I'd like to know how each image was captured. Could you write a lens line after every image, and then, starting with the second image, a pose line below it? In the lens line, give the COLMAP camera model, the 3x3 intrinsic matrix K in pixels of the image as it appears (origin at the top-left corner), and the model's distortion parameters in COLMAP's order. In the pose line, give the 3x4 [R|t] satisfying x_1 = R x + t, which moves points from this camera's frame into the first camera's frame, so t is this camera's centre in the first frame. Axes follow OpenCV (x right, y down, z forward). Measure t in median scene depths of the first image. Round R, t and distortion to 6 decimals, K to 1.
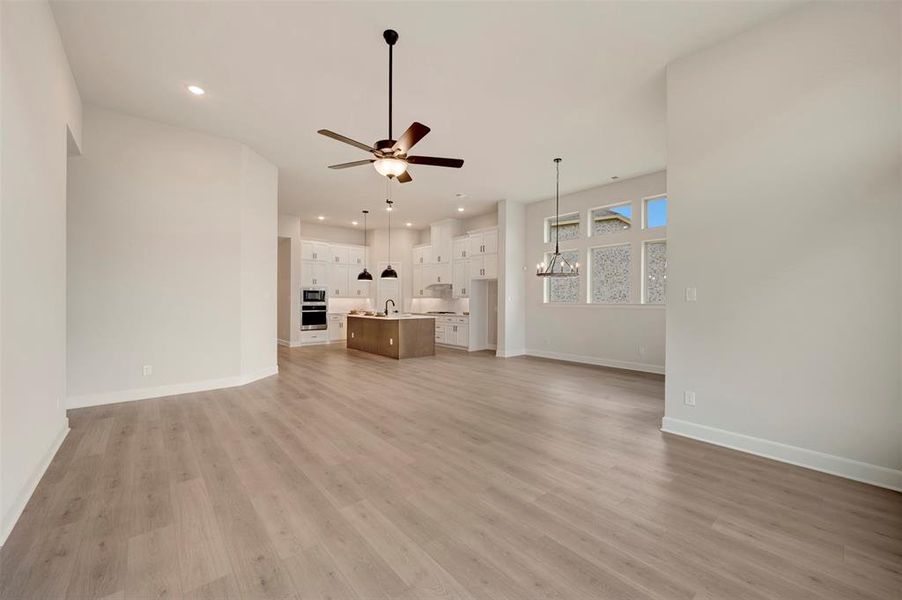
lens RADIAL K [[356.1, 0, 455.1], [0, 356.1, 300.5], [0, 0, 1]] dist [0.002148, -0.000531]
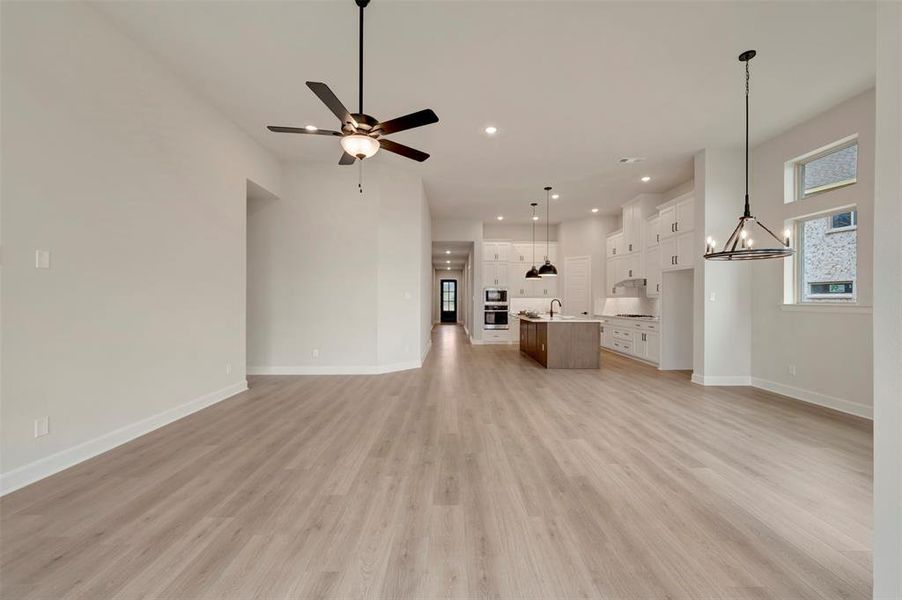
lens RADIAL K [[356.1, 0, 455.1], [0, 356.1, 300.5], [0, 0, 1]] dist [0.002148, -0.000531]
pose [[0.764117, -0.000603, -0.645077, 0.197647], [-0.000022, 1.000000, -0.000960, 0.001200], [0.645078, 0.000748, 0.764117, 0.172511]]
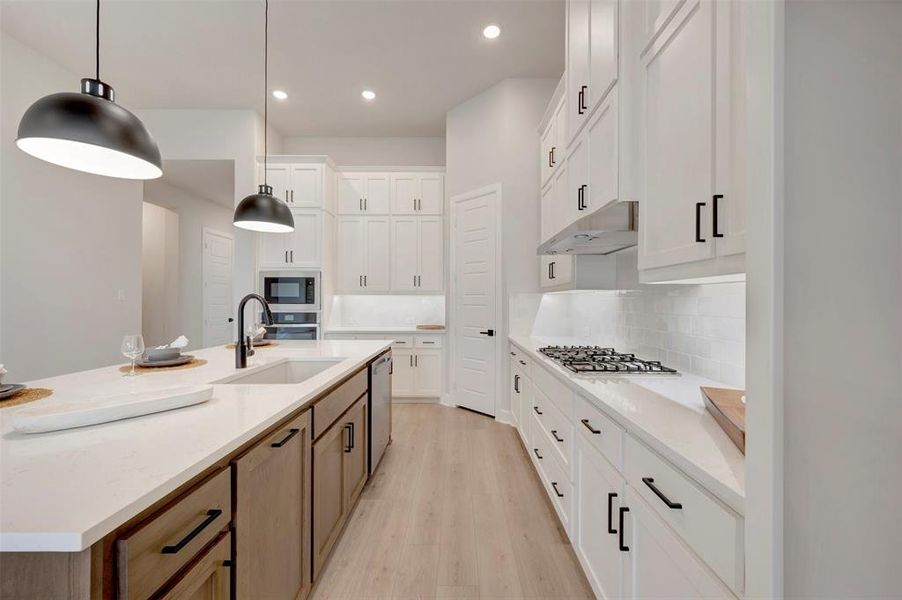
lens RADIAL K [[356.1, 0, 455.1], [0, 356.1, 300.5], [0, 0, 1]] dist [0.002148, -0.000531]
pose [[0.749262, -0.004628, -0.662257, 0.044484], [0.004136, 0.999989, -0.002309, 0.001654], [0.662261, -0.001009, 0.749273, 0.939925]]
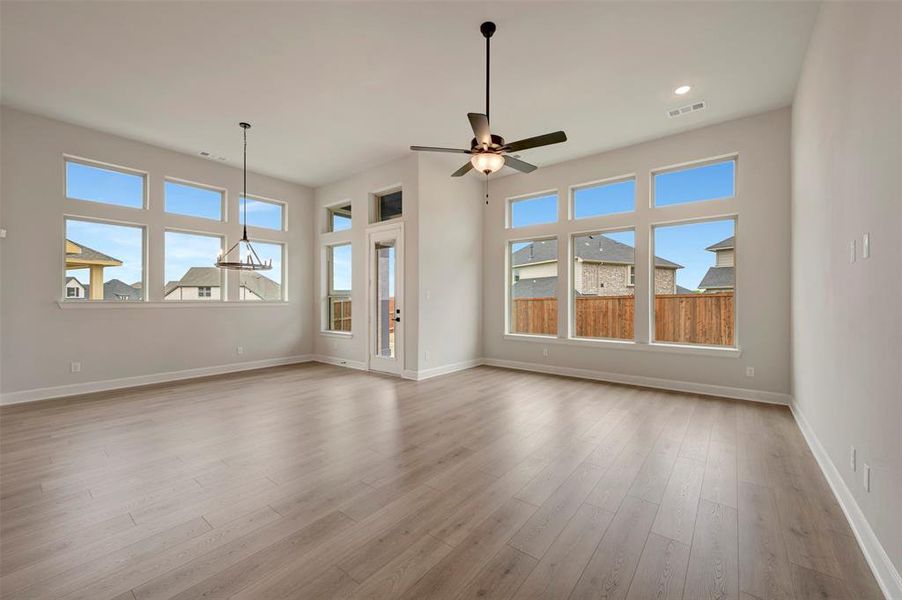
lens RADIAL K [[354.8, 0, 455.2], [0, 354.8, 300.0], [0, 0, 1]] dist [-0.000429, 0.000356]
pose [[-0.188759, -0.004147, 0.982015, -0.399375], [-0.003929, 0.999986, 0.003468, -0.000205], [-0.982016, -0.003204, -0.188773, 0.452720]]
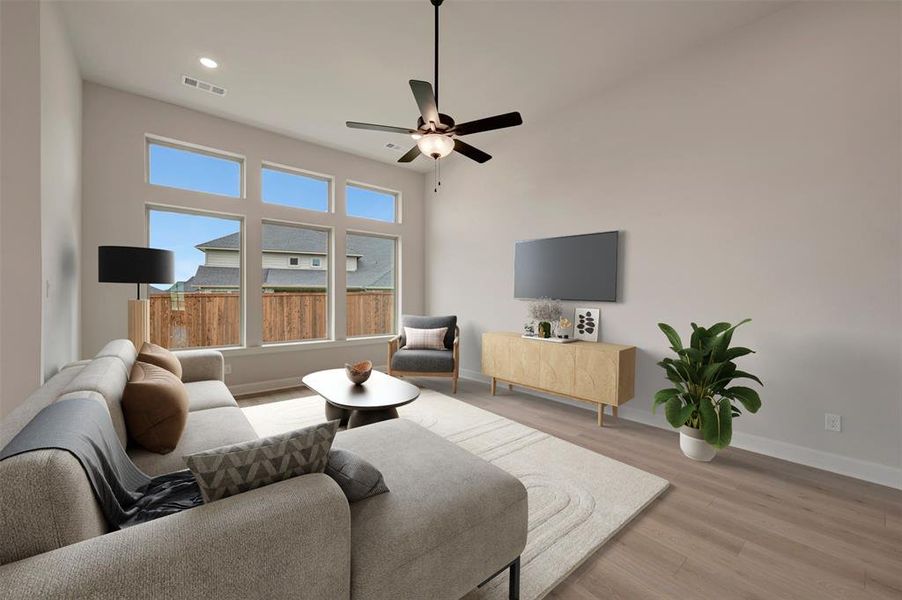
lens RADIAL K [[356.1, 0, 455.1], [0, 356.1, 300.5], [0, 0, 1]] dist [0.002148, -0.000531]
pose [[-0.999862, -0.005558, 0.015641, -0.087576], [-0.005555, 0.999985, 0.000194, 0.001716], [-0.015642, 0.000107, -0.999878, 0.665982]]
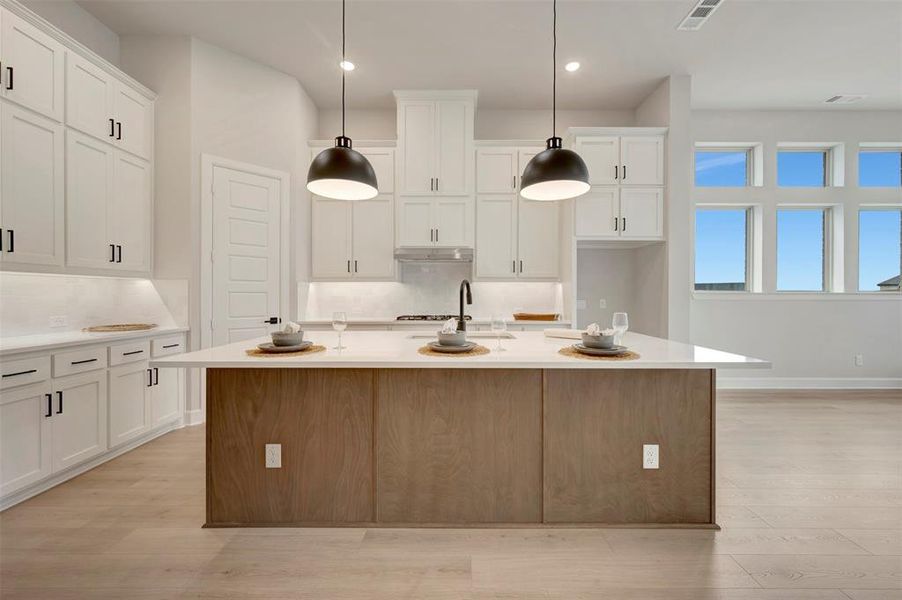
lens RADIAL K [[360.0, 0, 457.7], [0, 360.0, 295.2], [0, 0, 1]] dist [-0.002849, -0.000547]
pose [[0.655137, -0.002424, 0.755506, -0.396648], [0.000007, 0.999995, 0.003202, 0.008484], [-0.755510, -0.002093, 0.655134, 0.846950]]
